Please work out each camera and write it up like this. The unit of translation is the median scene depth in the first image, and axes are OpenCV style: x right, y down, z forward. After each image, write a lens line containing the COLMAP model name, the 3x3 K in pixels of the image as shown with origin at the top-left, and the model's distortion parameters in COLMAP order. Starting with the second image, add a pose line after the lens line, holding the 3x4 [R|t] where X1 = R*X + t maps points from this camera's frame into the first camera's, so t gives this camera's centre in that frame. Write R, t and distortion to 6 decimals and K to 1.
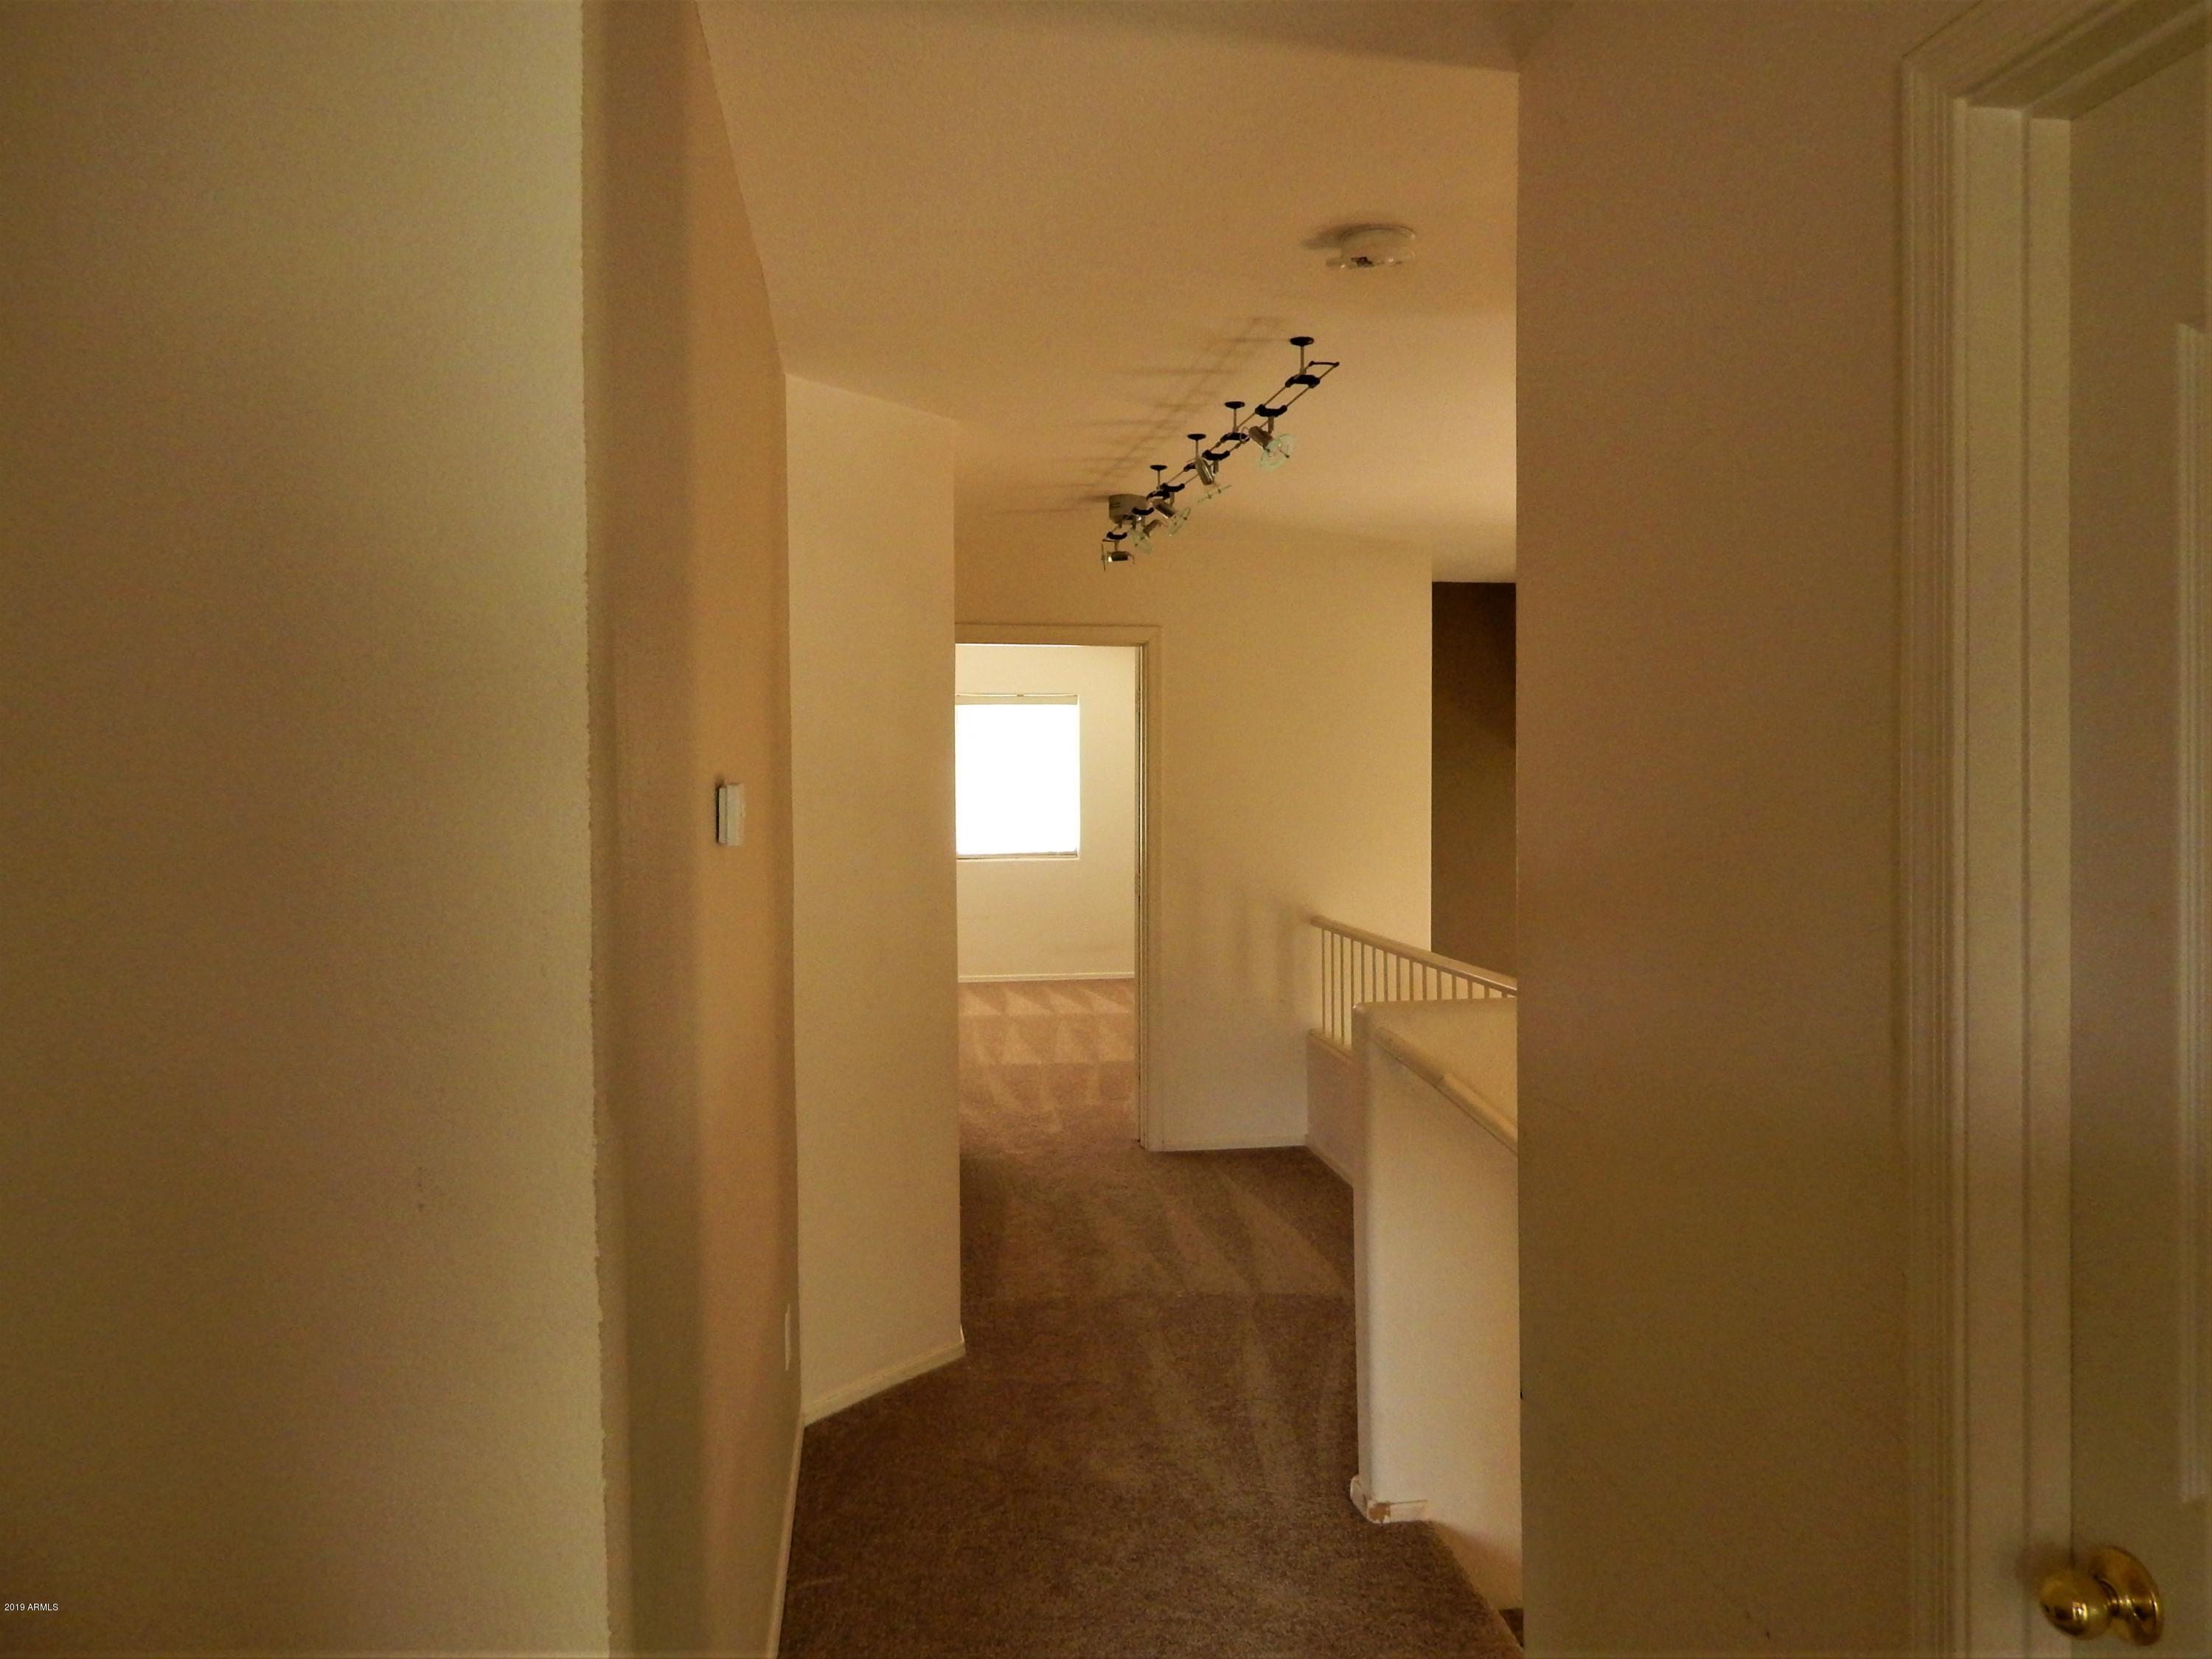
lens RADIAL K [[1428.7, 0, 1107.8], [0, 1428.7, 887.0], [0, 0, 1]] dist [0.002359, 0.000069]
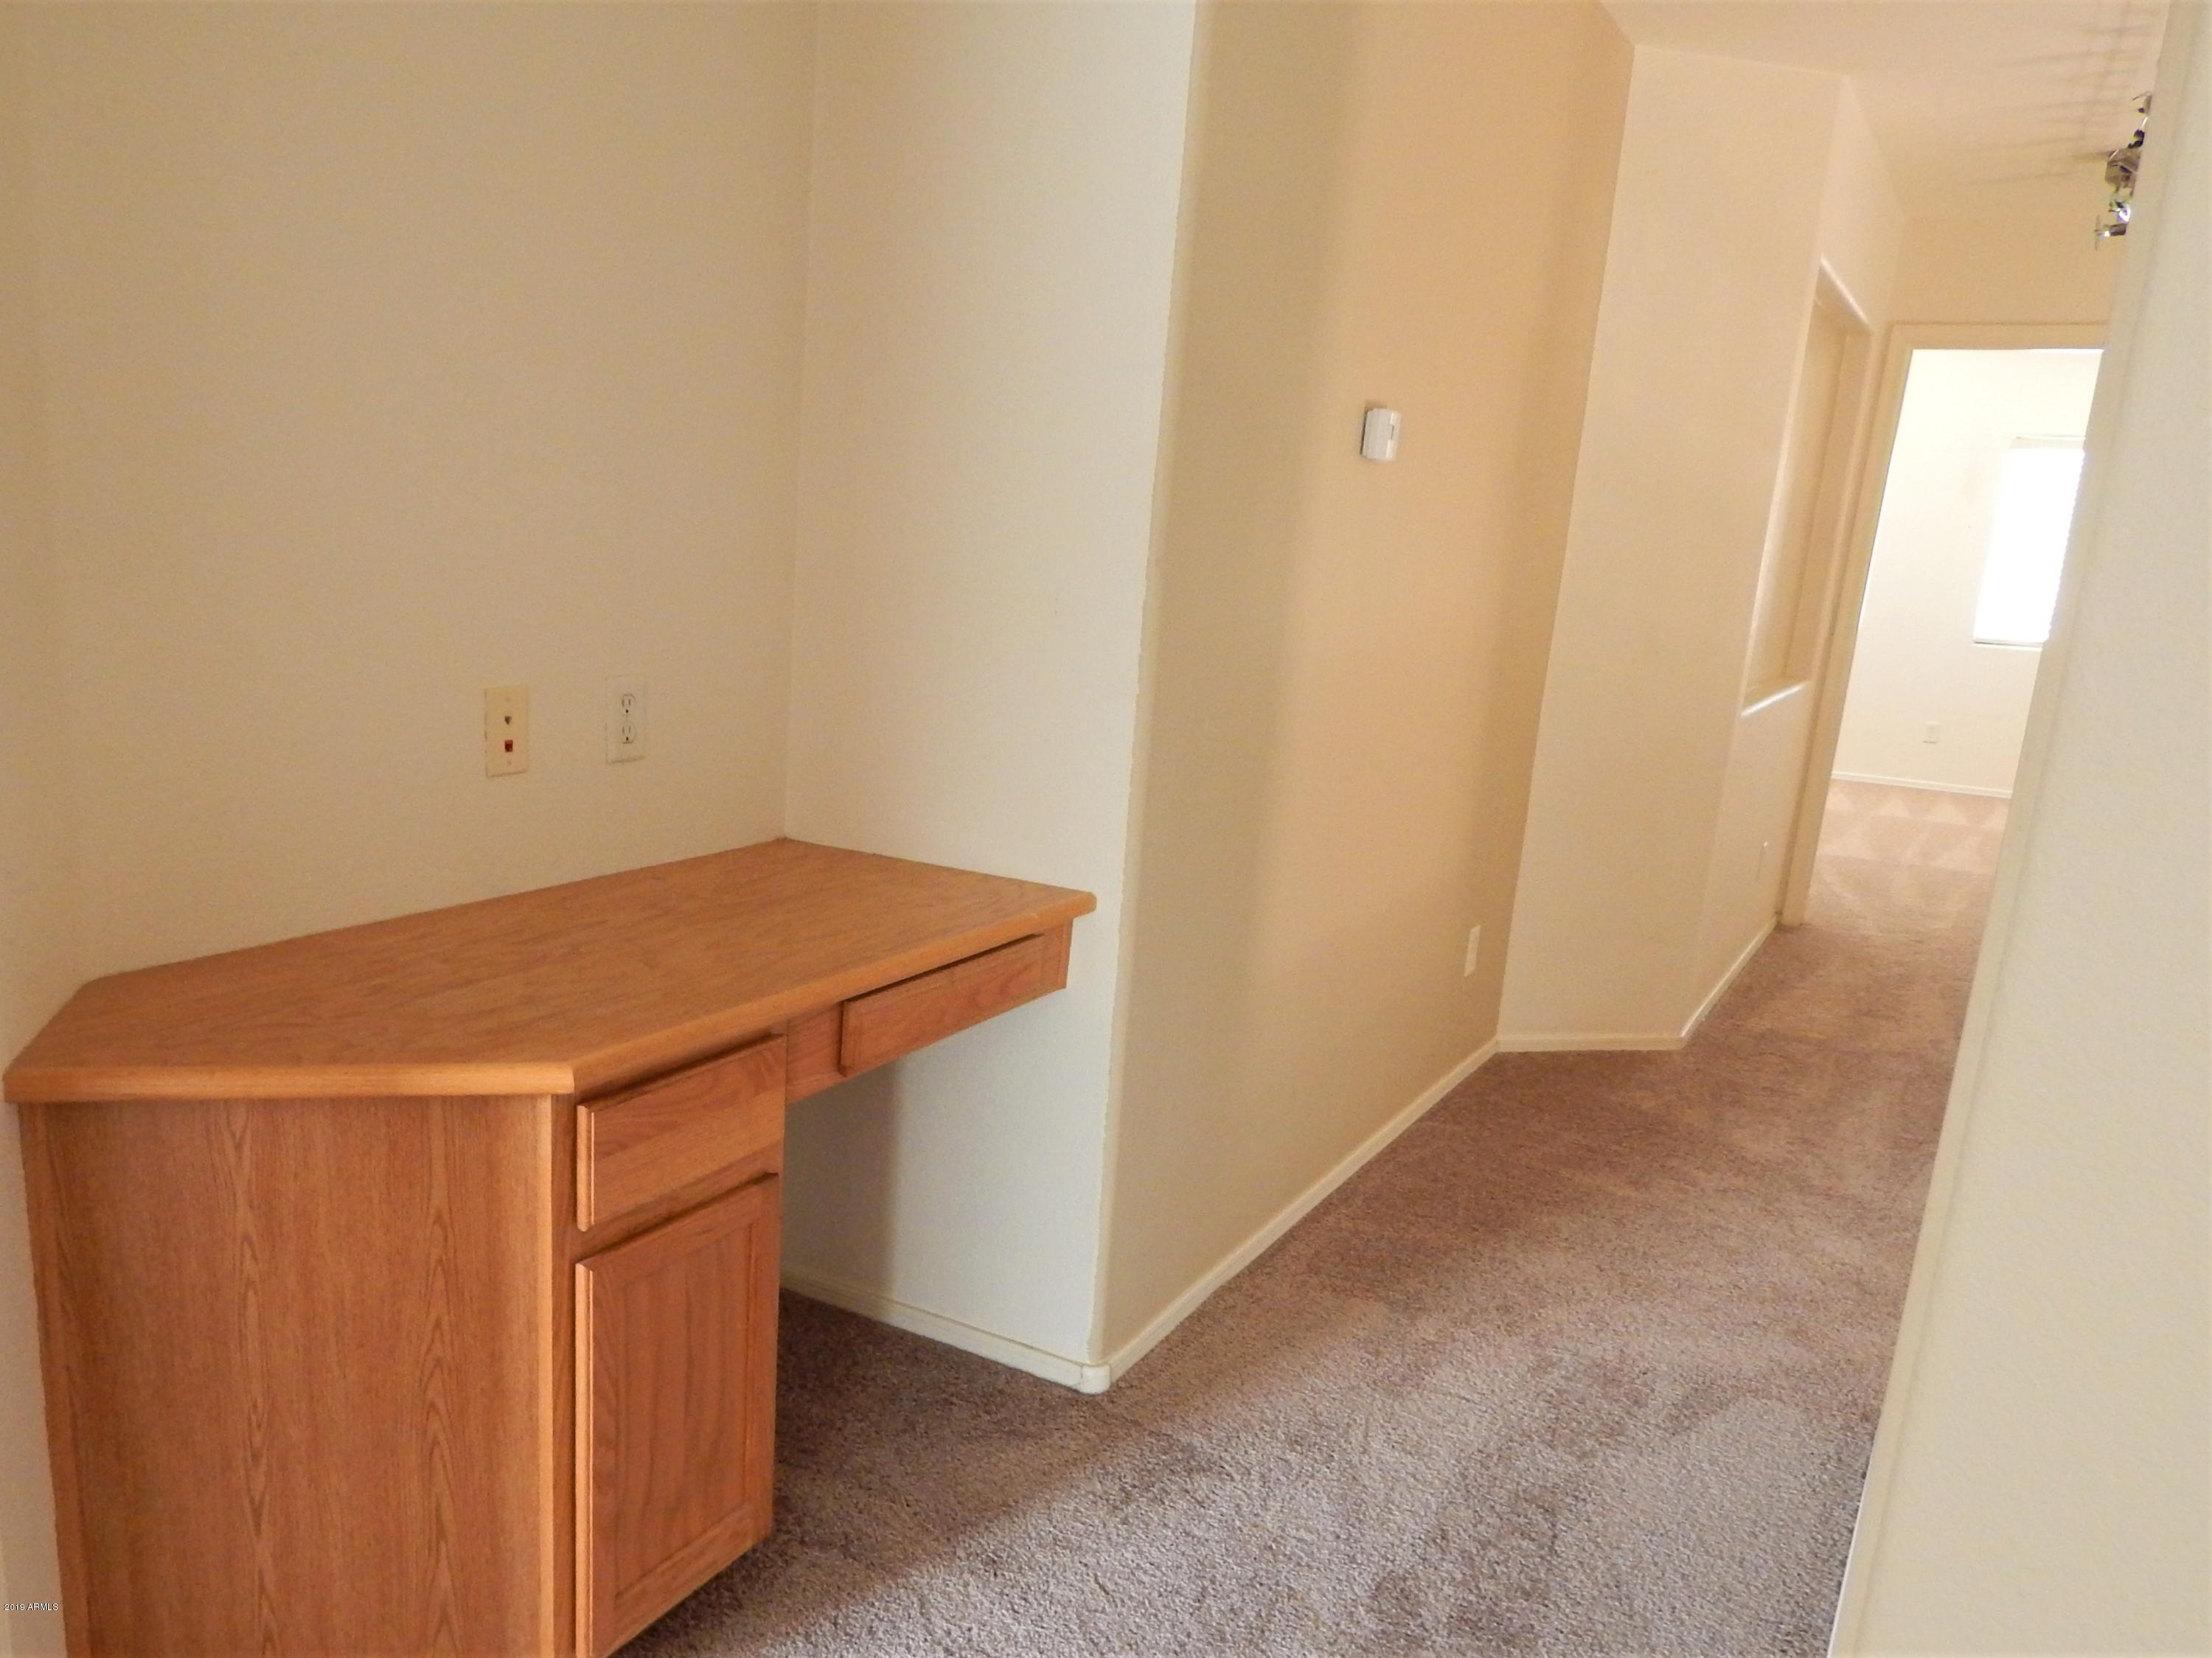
lens RADIAL K [[1472.3, 0, 1106.0], [0, 1472.3, 829.0], [0, 0, 1]] dist [-0.009124, -0.002350]
pose [[0.821767, 0.174678, -0.542389, 0.112562], [-0.094870, 0.980511, 0.172040, 0.033939], [0.561870, -0.089921, 0.822324, -0.085505]]
